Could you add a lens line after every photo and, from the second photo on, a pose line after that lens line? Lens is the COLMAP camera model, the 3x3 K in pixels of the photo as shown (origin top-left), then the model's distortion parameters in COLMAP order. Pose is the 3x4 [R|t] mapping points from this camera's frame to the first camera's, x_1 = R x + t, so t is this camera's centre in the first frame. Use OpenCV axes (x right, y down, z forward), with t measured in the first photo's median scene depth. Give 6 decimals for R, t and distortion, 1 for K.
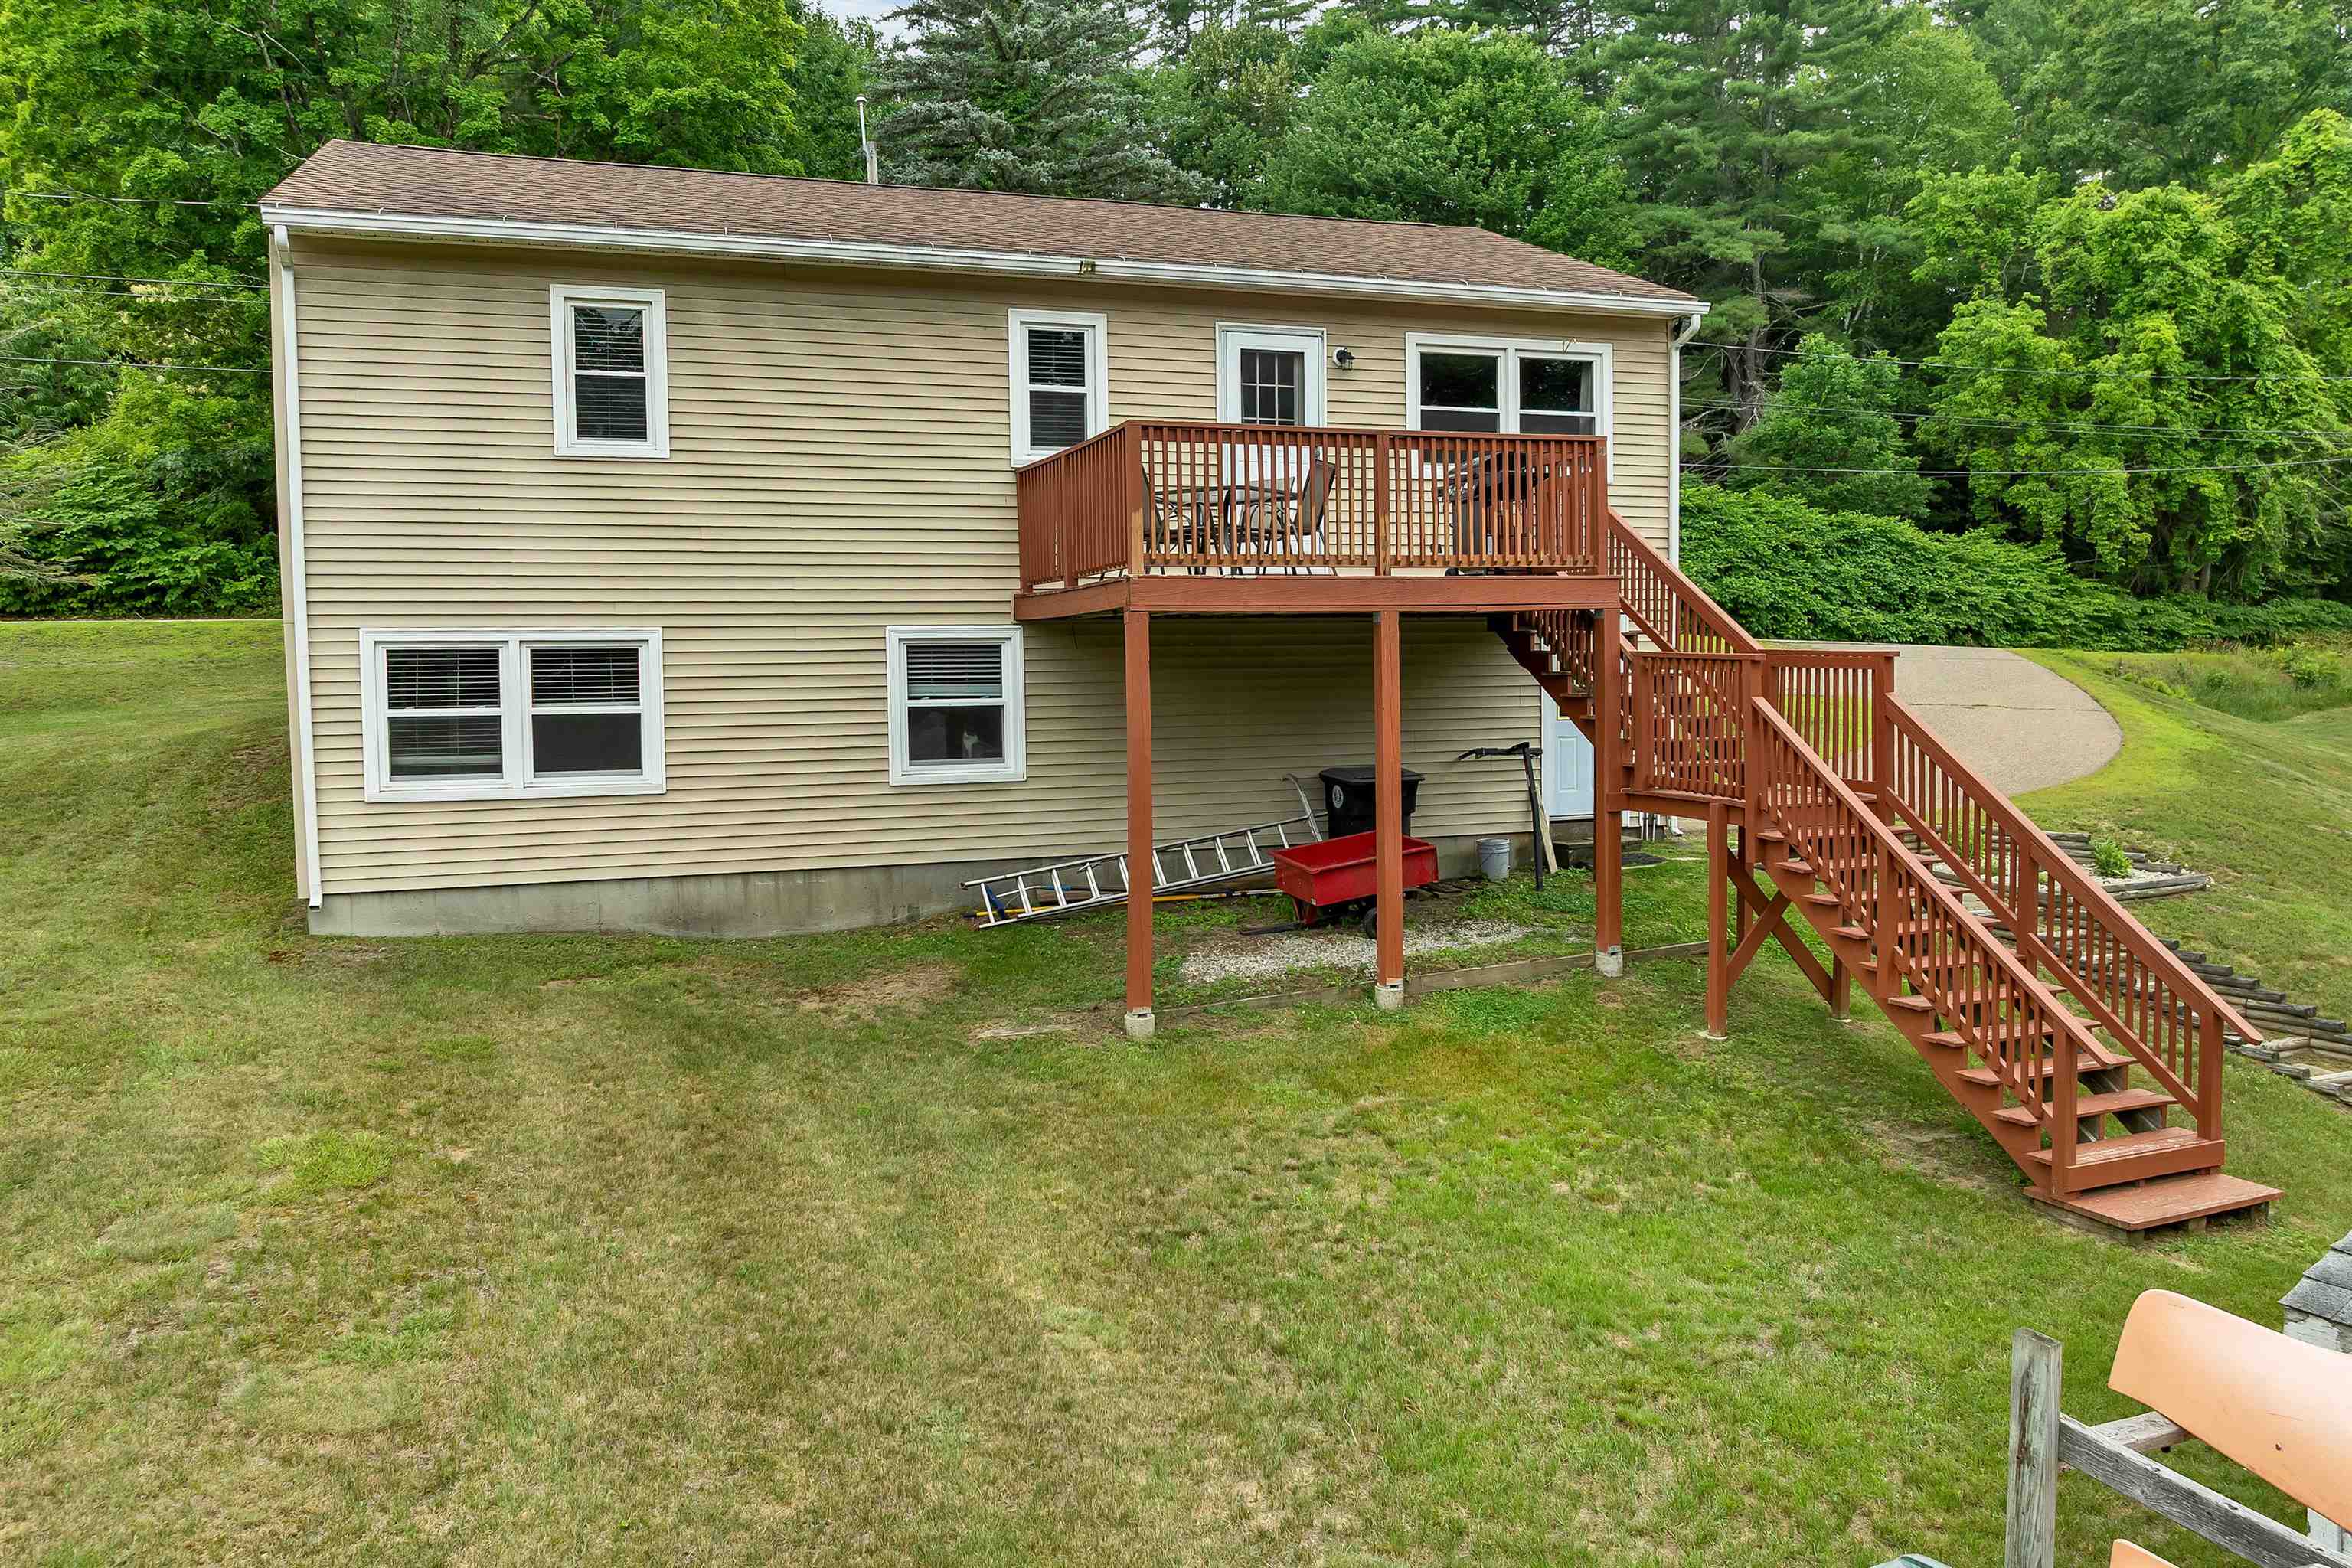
lens RADIAL K [[1624.1, 0, 1229.5], [0, 1624.1, 782.1], [0, 0, 1]] dist [-0.030600, 0.002008]
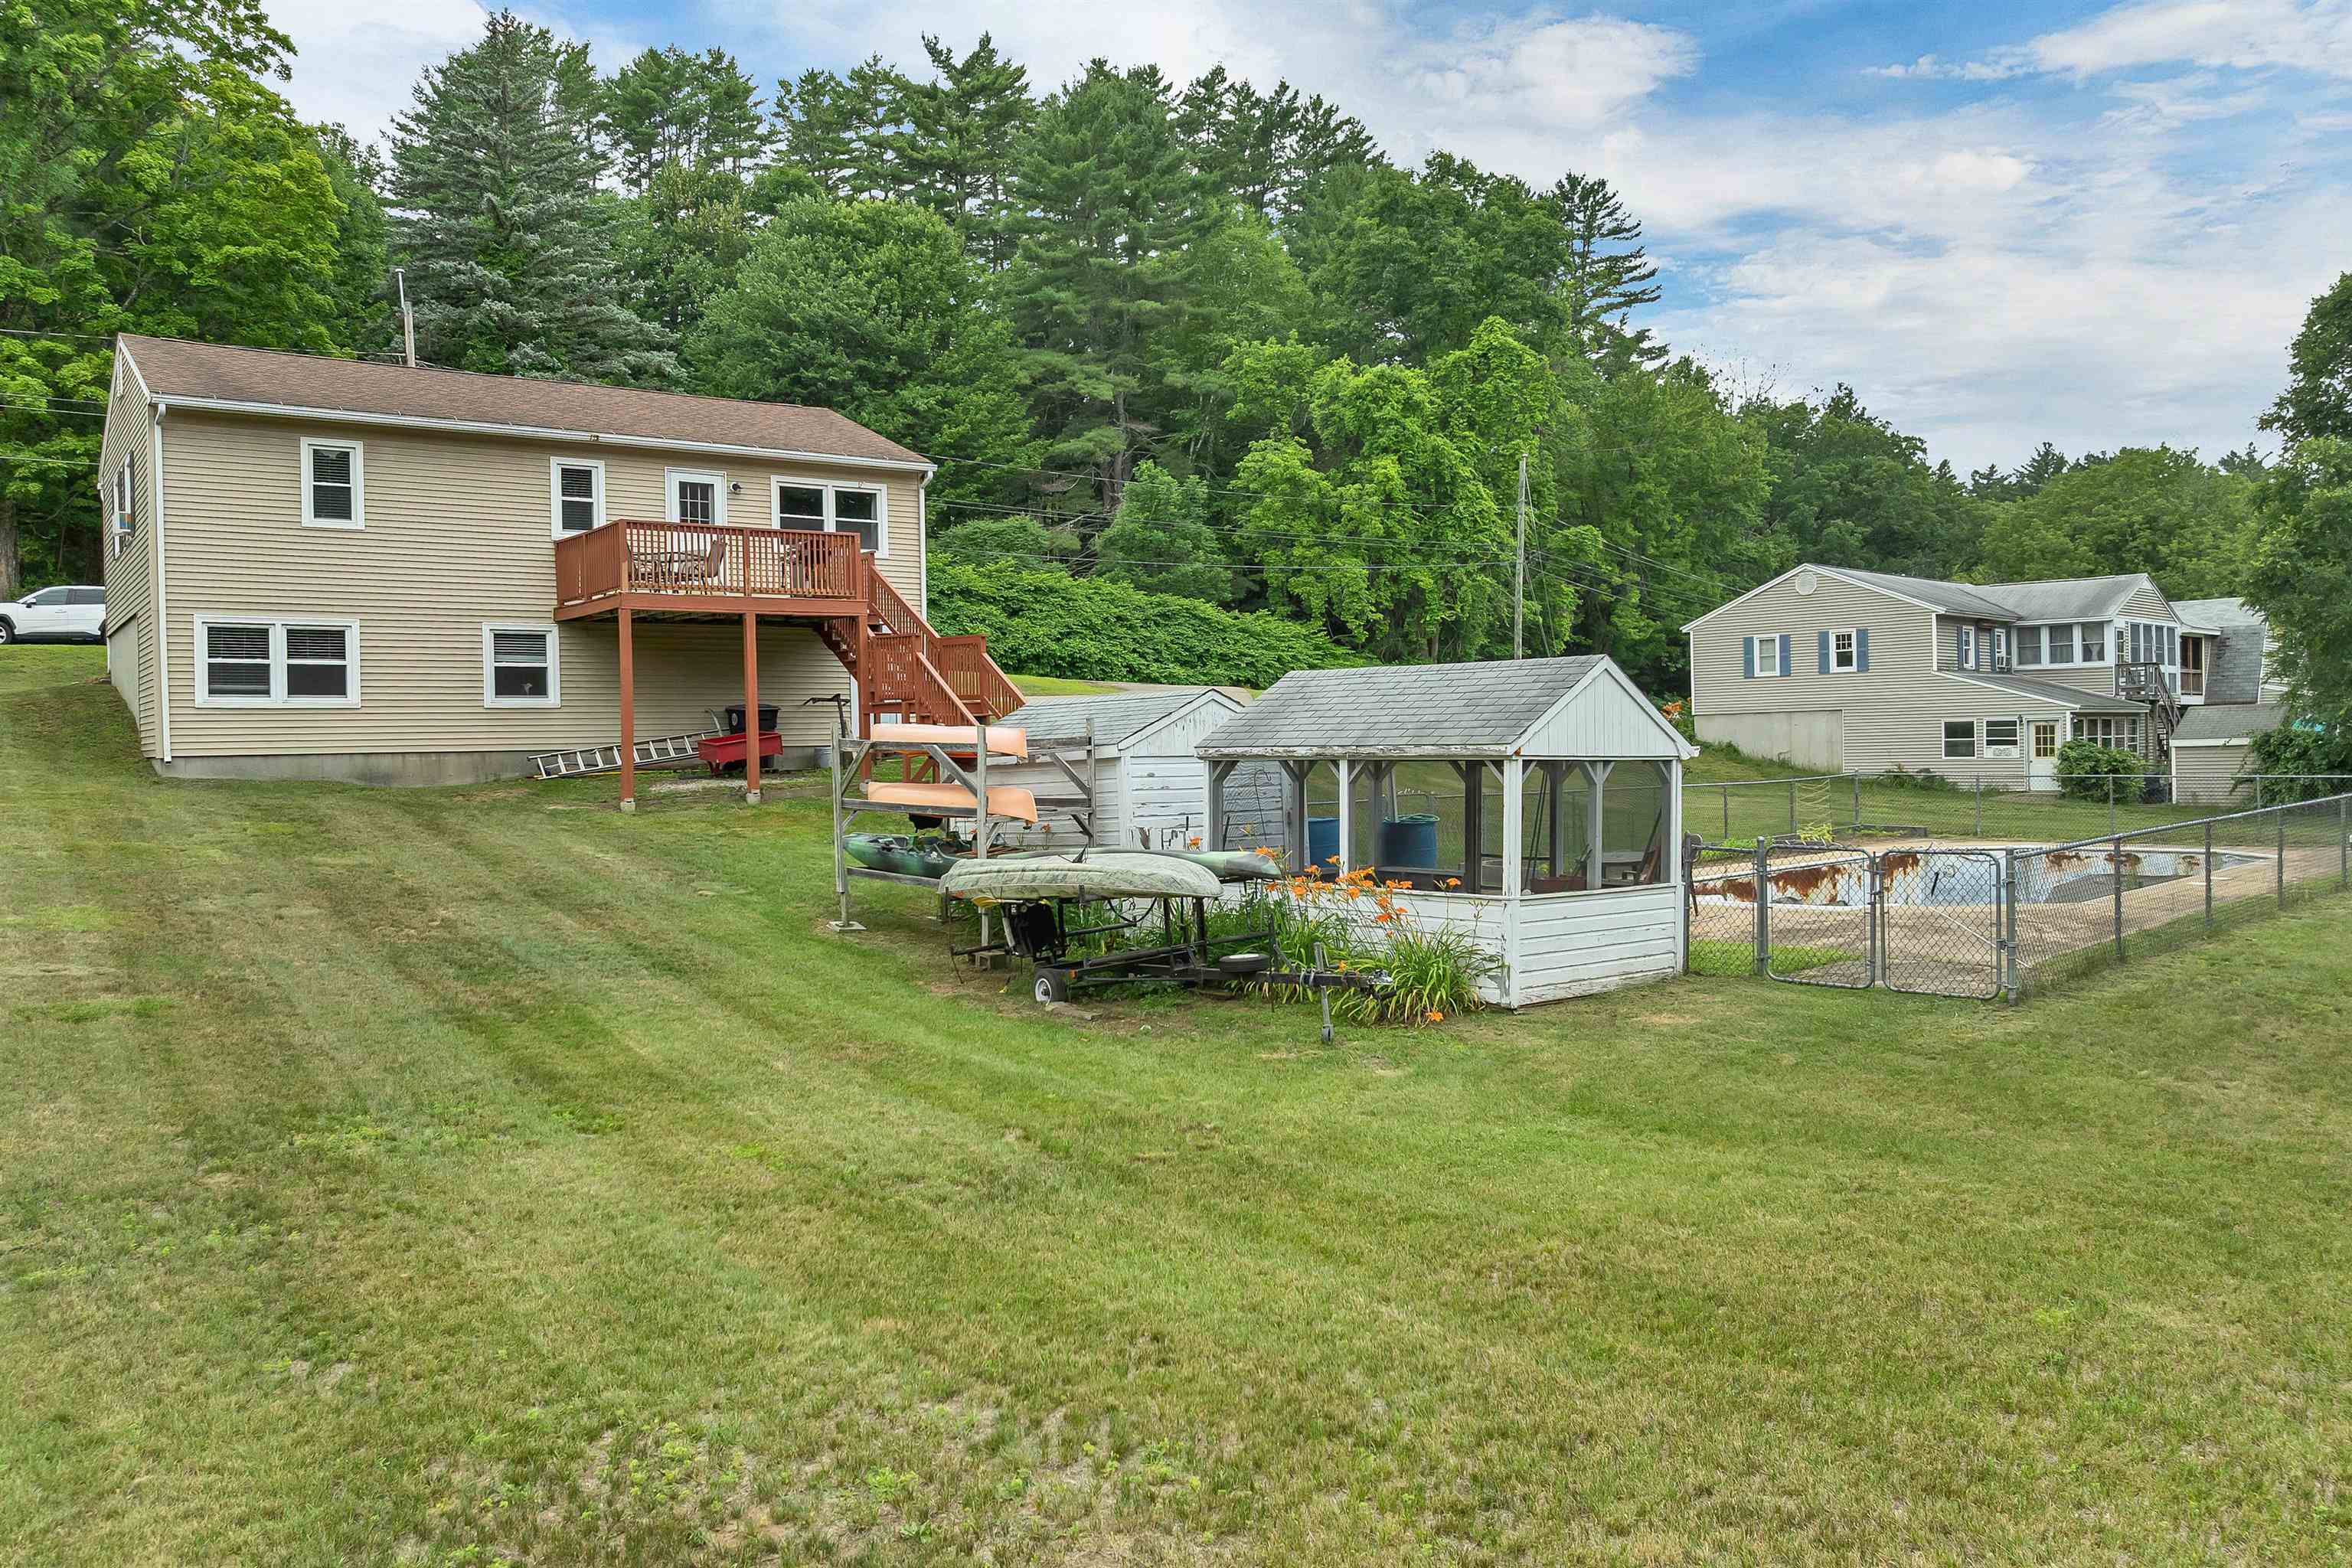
lens RADIAL K [[1598.3, 0, 1141.3], [0, 1598.3, 787.9], [0, 0, 1]] dist [-0.000998, -0.079117]
pose [[0.963529, -0.009667, 0.267431, 0.007592], [0.022795, 0.998680, -0.046027, 0.055731], [-0.266633, 0.050444, 0.962477, -0.273329]]
